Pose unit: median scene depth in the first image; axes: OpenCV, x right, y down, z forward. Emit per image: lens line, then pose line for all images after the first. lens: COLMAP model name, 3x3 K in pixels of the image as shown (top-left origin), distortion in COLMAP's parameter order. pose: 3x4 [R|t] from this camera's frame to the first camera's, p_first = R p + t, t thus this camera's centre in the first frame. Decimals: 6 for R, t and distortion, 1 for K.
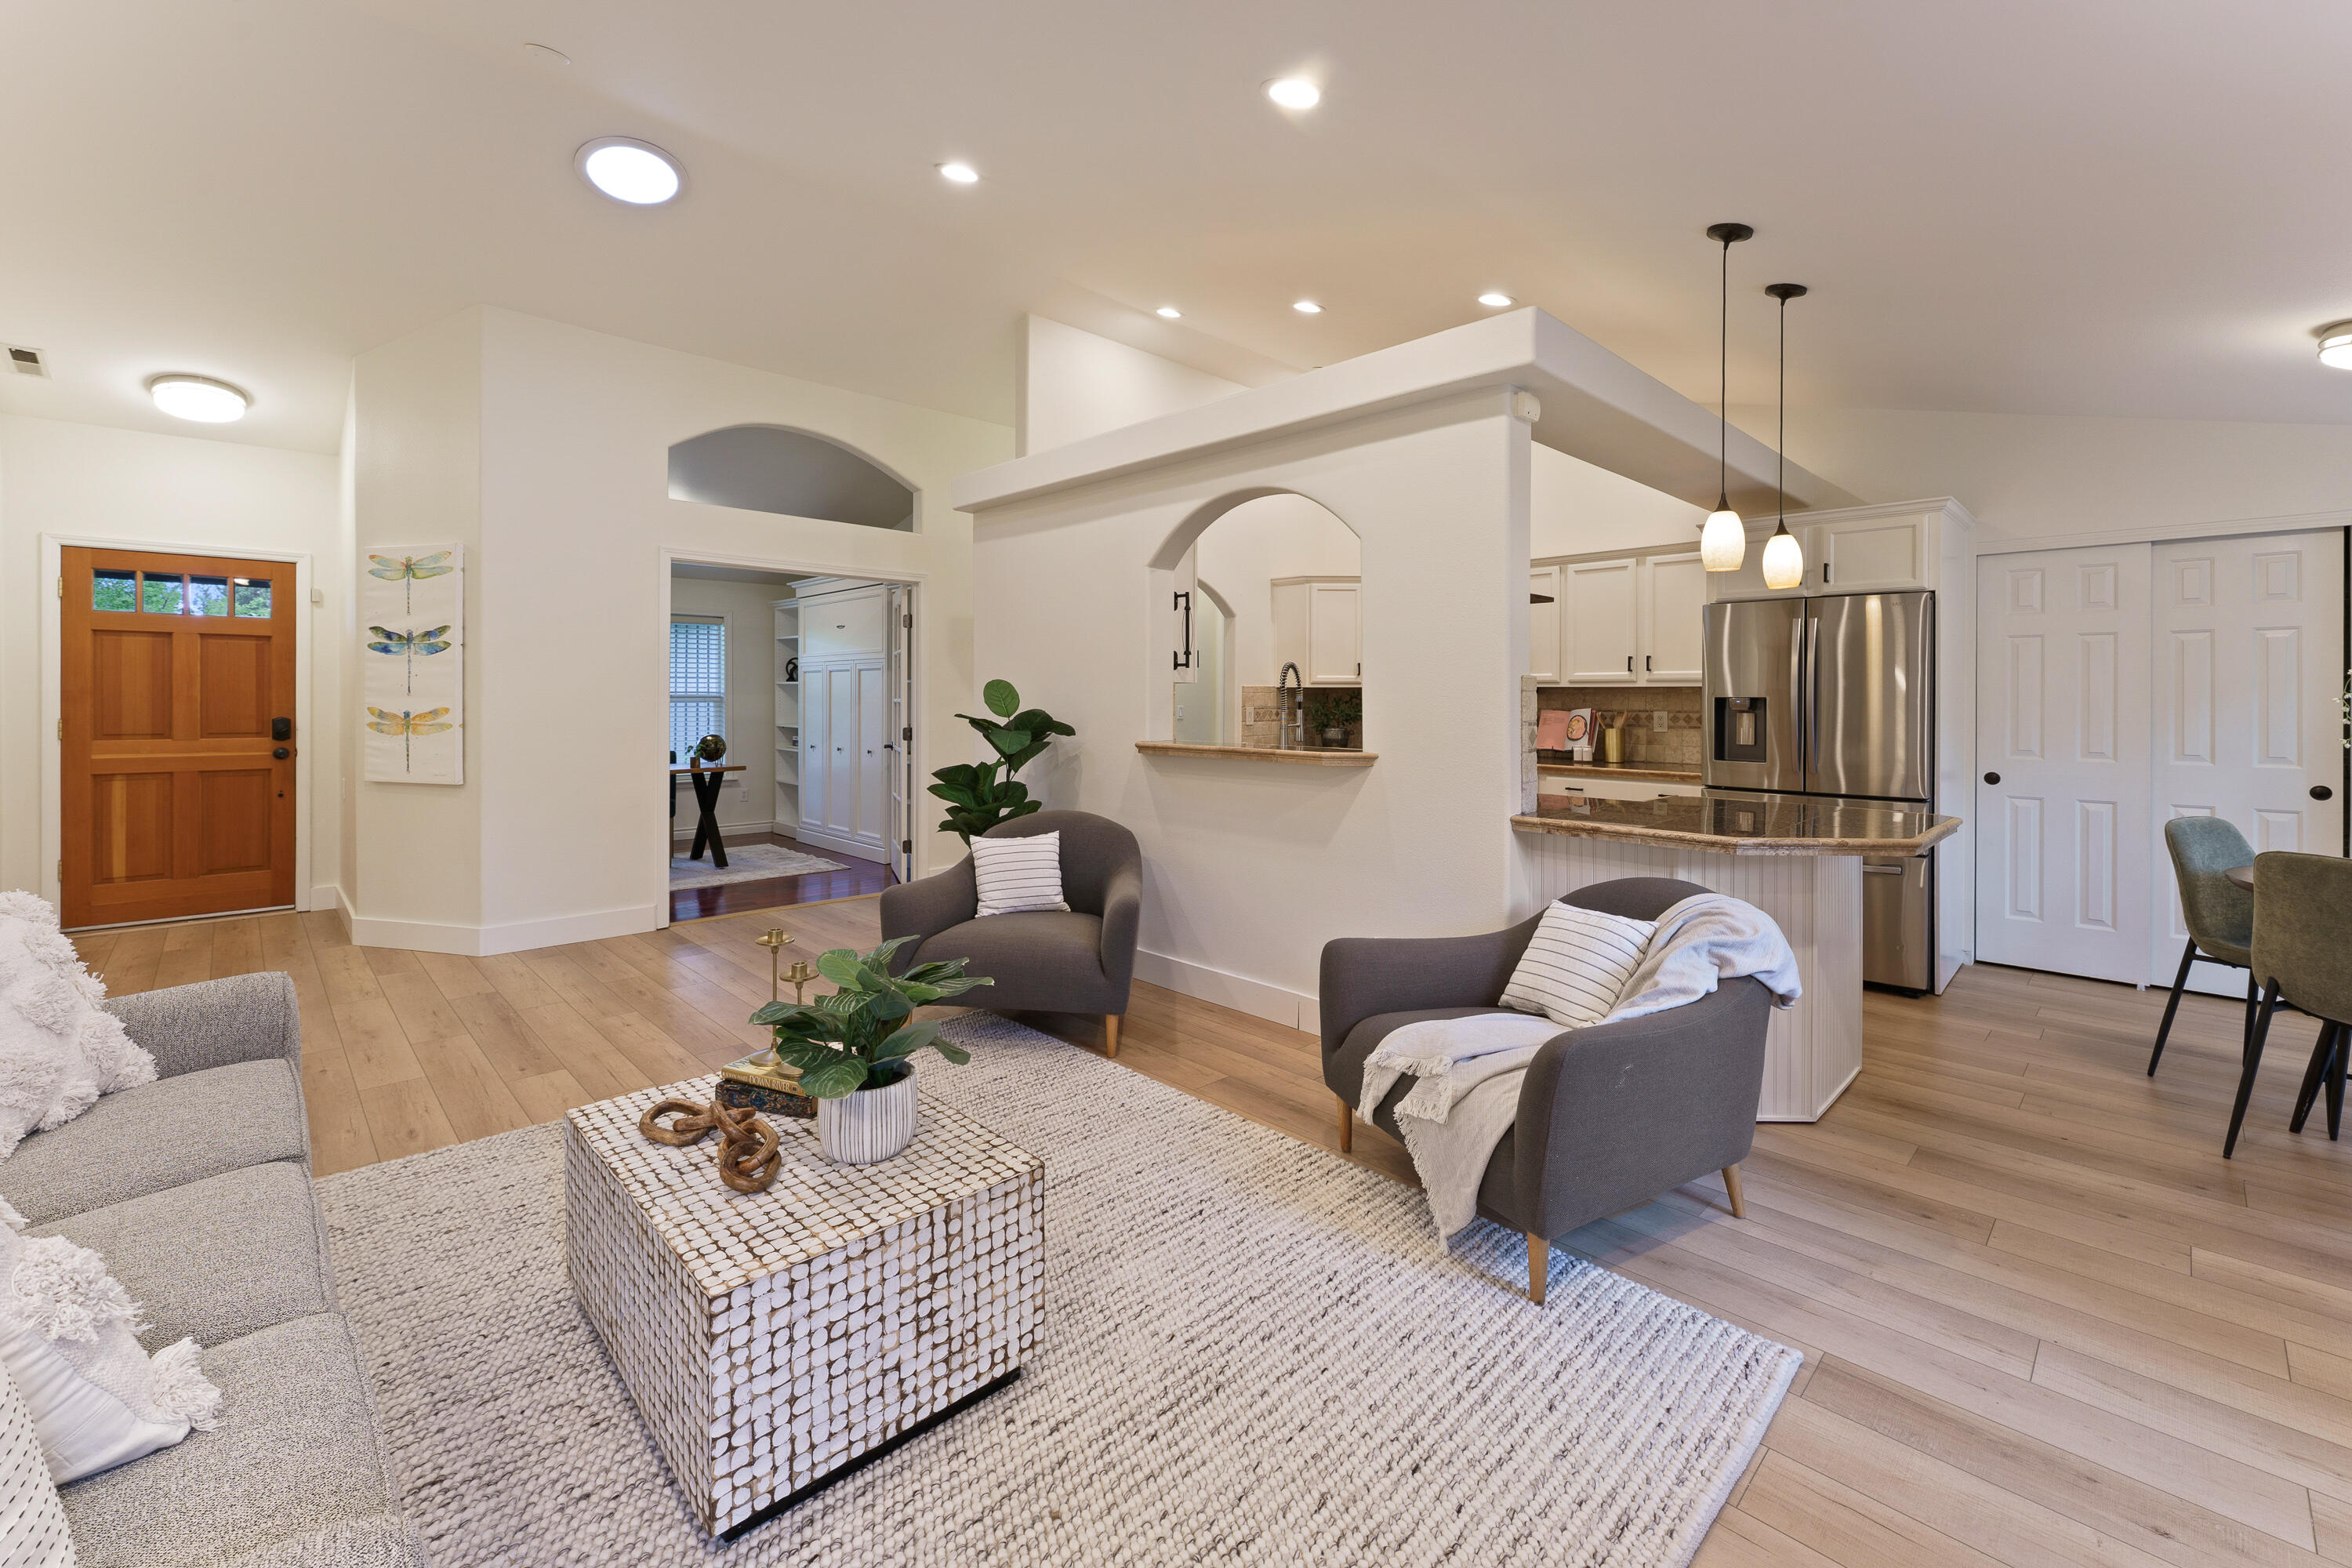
lens RADIAL K [[970.7, 0, 1195.0], [0, 970.7, 703.3], [0, 0, 1]] dist [0.001068, 0.000117]
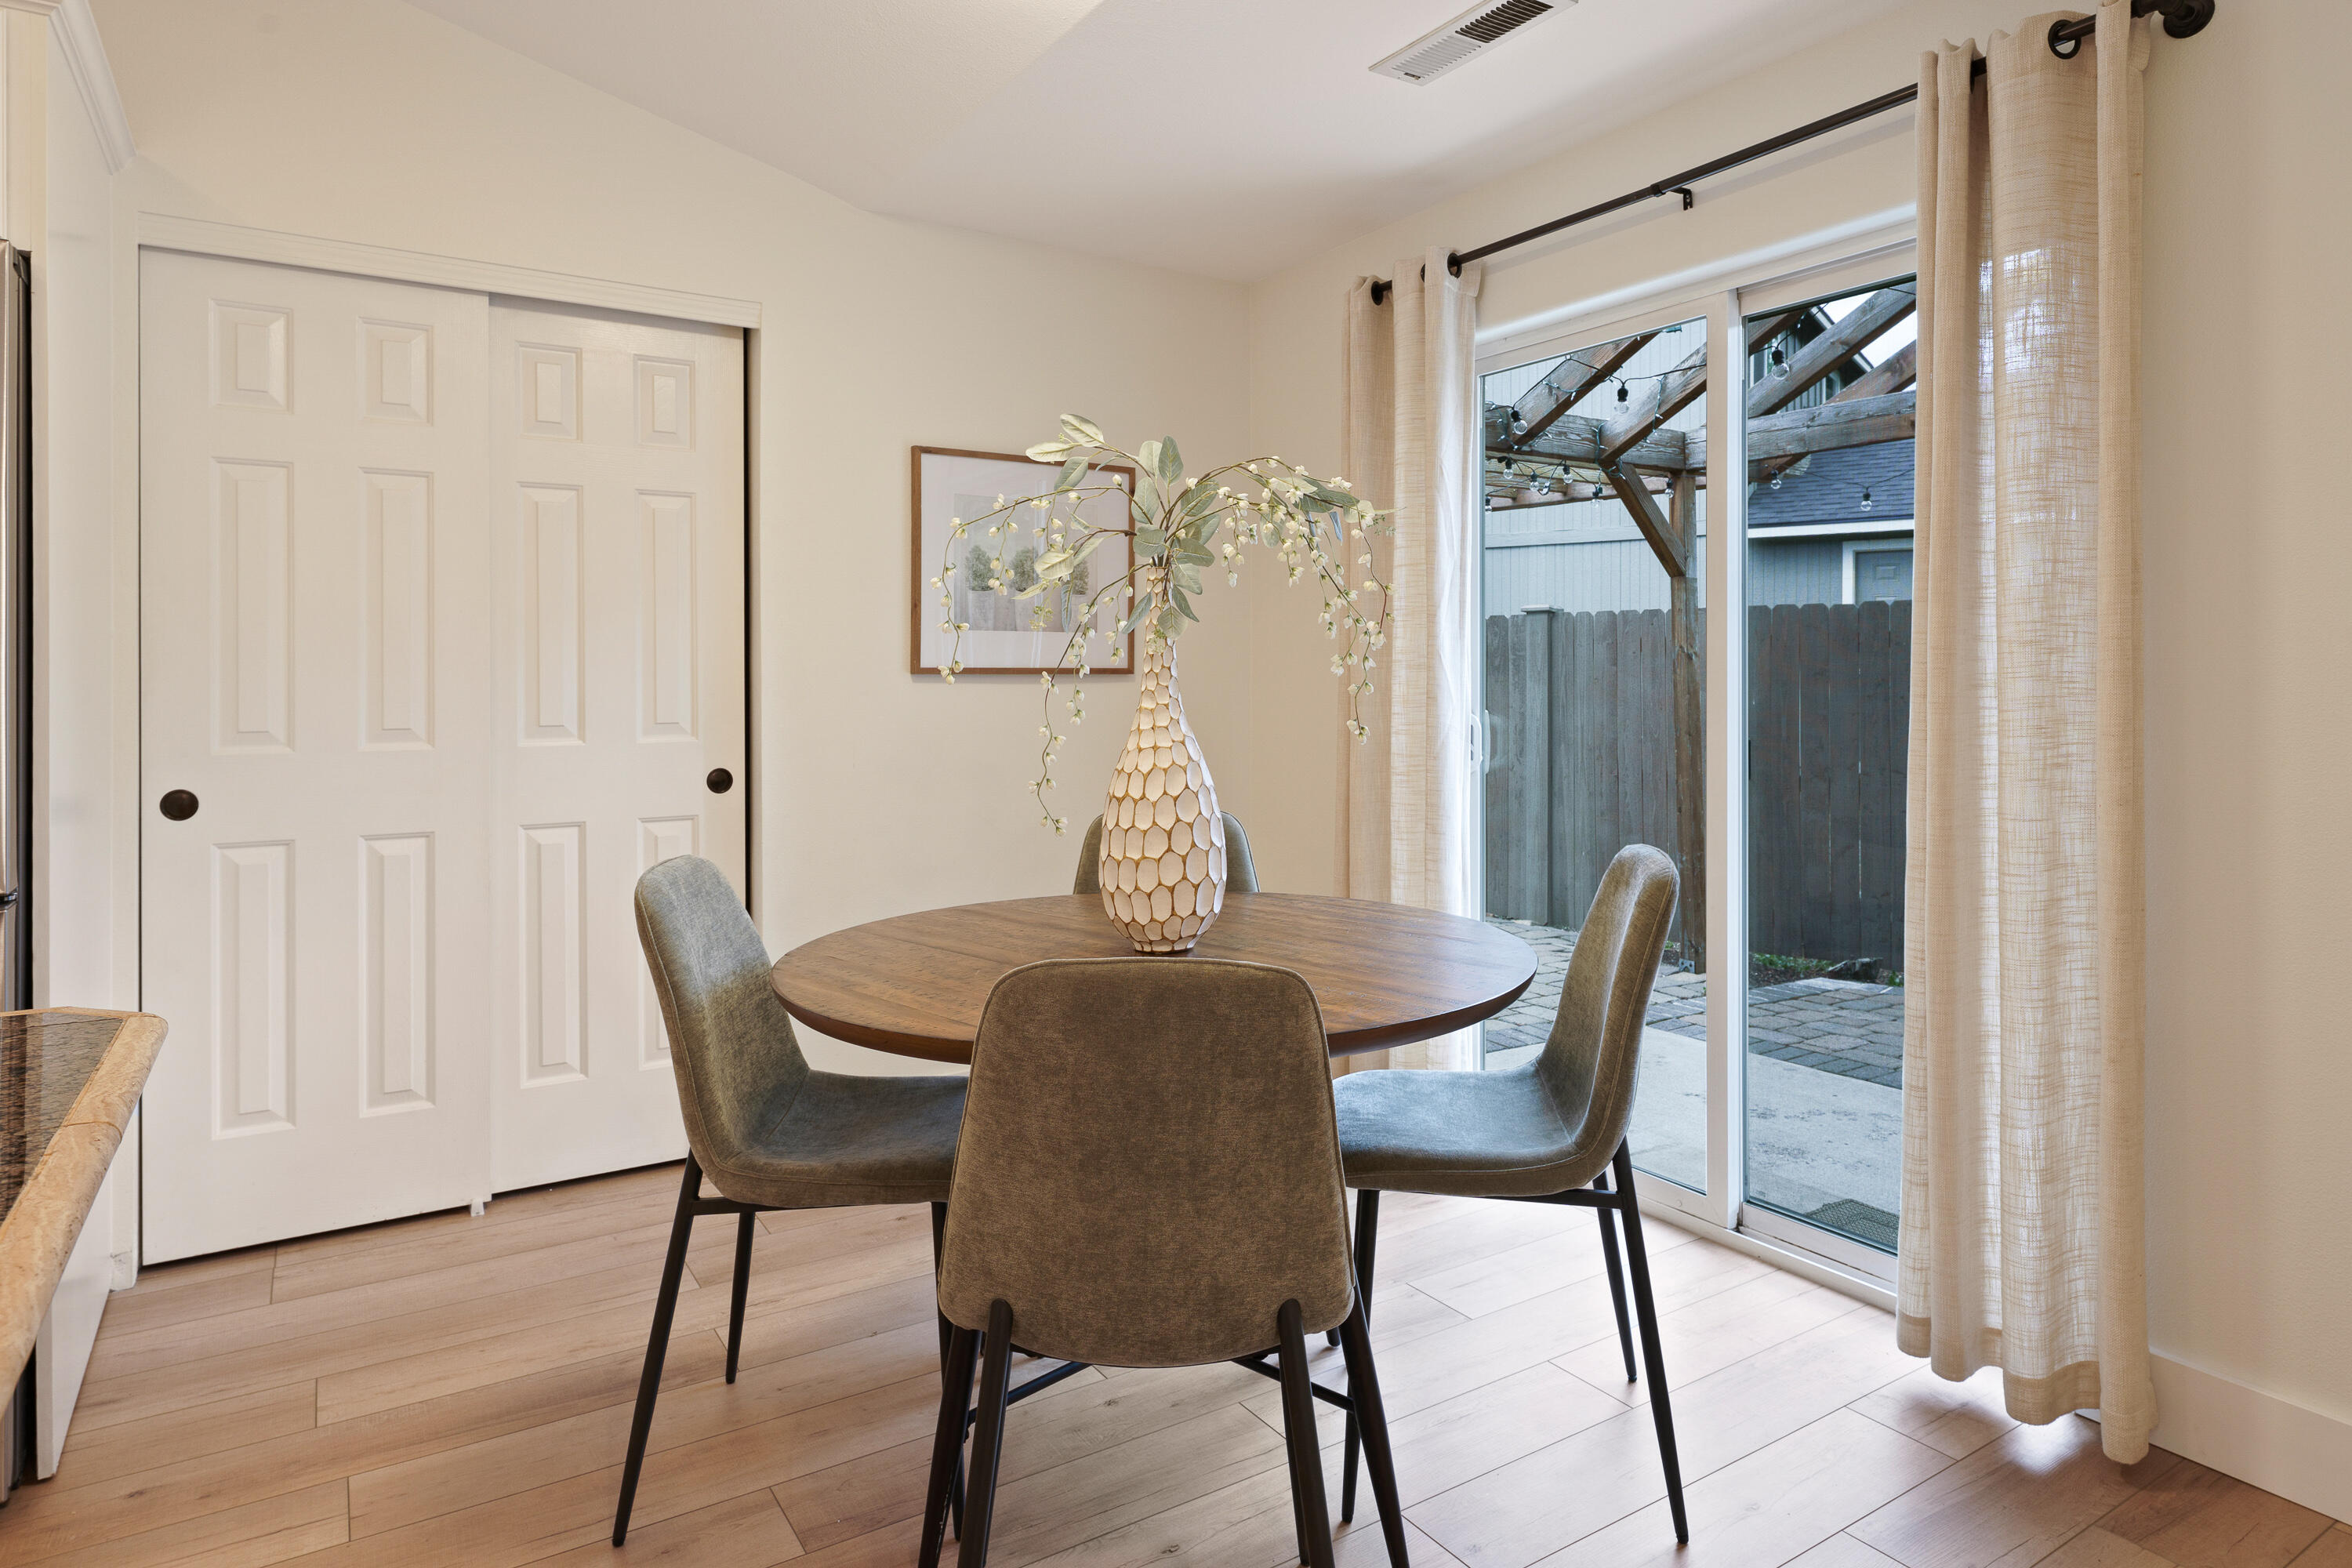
lens RADIAL K [[1352.0, 0, 1182.0], [0, 1352.0, 675.9], [0, 0, 1]] dist [0.001531, -0.000176]
pose [[0.210542, -0.001115, 0.977584, 0.378045], [0.007782, 0.999970, -0.000535, 0.028481], [-0.977554, 0.007720, 0.210544, 0.499673]]
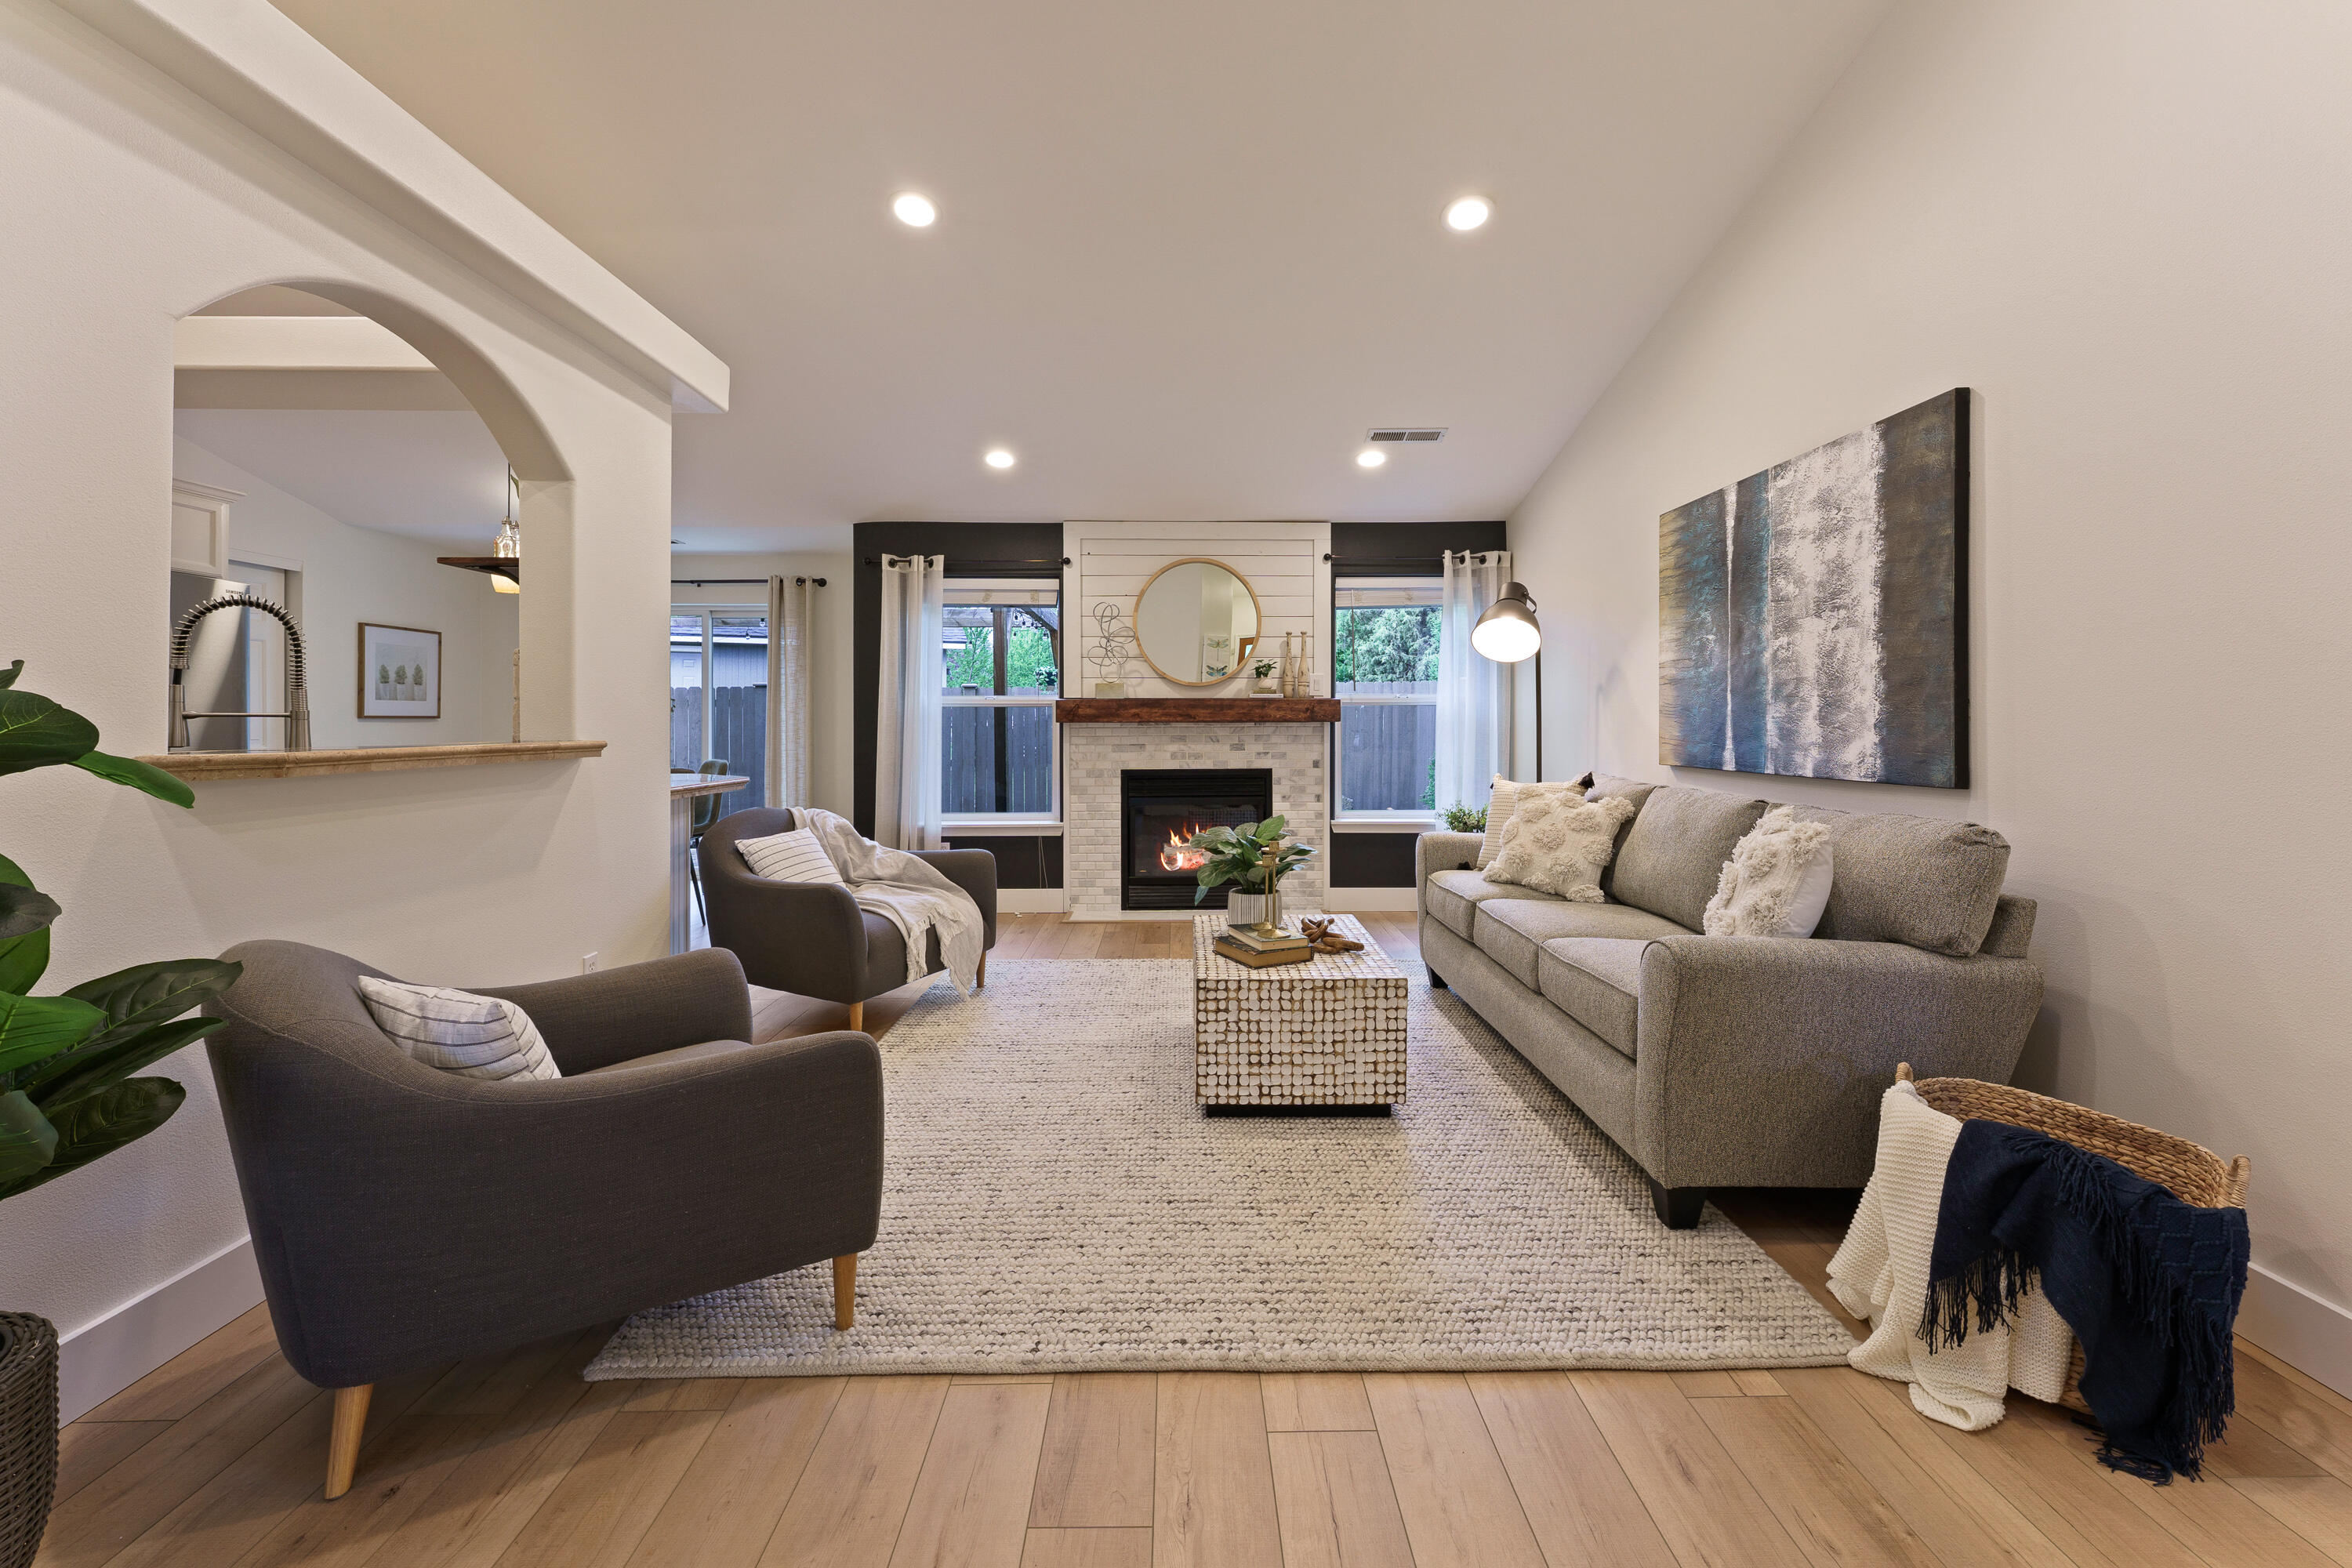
lens RADIAL K [[965.8, 0, 1179.9], [0, 965.8, 717.5], [0, 0, 1]] dist [-0.000184, -0.000218]
pose [[-0.709700, -0.001727, 0.704502, -0.622993], [0.002489, 0.999985, 0.004959, 0.023373], [-0.704500, 0.005273, -0.709685, 0.986968]]
